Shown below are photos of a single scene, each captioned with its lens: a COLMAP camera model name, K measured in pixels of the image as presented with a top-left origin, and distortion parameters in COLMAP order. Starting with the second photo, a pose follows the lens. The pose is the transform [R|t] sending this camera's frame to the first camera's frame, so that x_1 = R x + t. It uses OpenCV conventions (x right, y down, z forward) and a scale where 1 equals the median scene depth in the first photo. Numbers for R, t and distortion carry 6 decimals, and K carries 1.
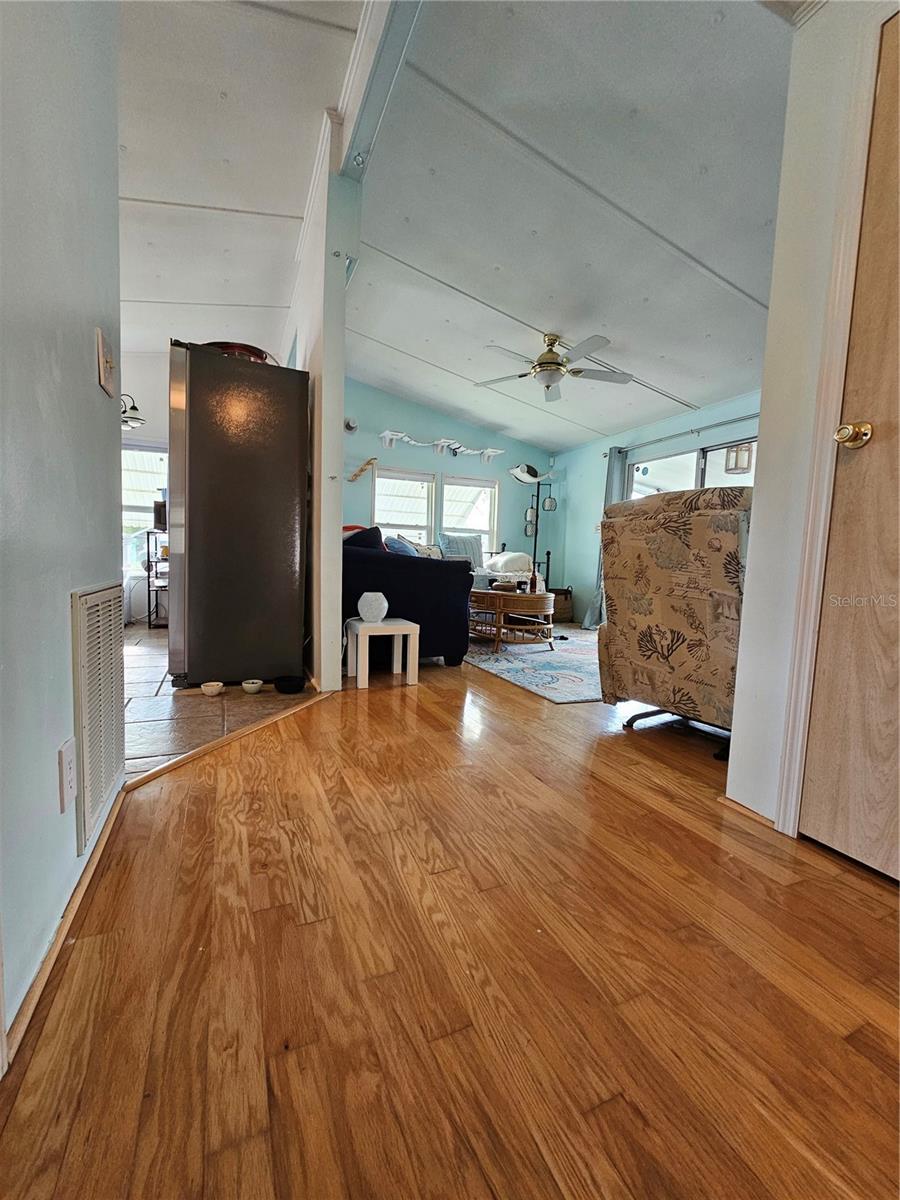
lens RADIAL K [[487.4, 0, 448.2], [0, 487.4, 601.0], [0, 0, 1]] dist [-0.002092, -0.000165]
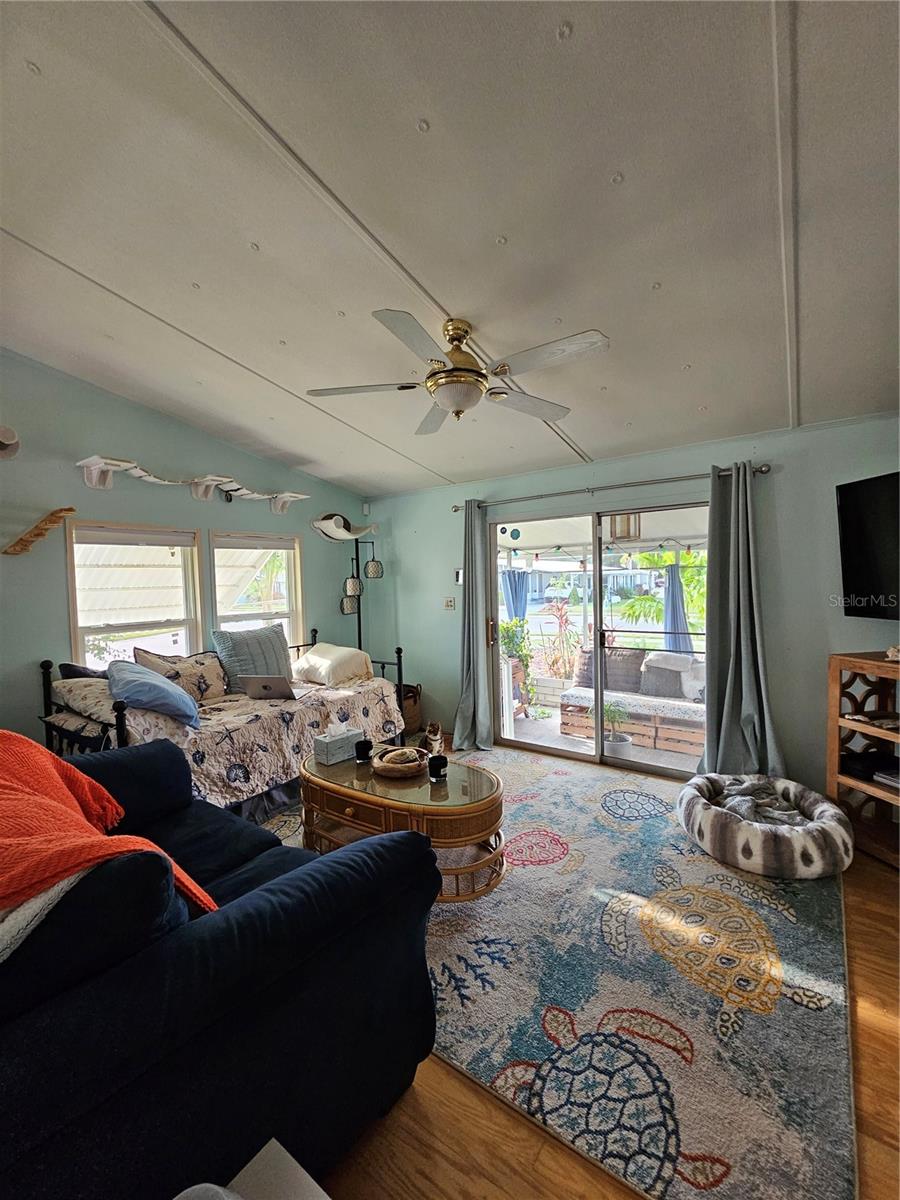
lens RADIAL K [[487.4, 0, 449.4], [0, 487.4, 598.3], [0, 0, 1]] dist [-0.002092, -0.000165]
pose [[0.861267, -0.075082, 0.502575, -0.065080], [0.097600, 0.995052, -0.018602, -0.140276], [-0.498692, 0.065072, 0.864333, 0.344615]]
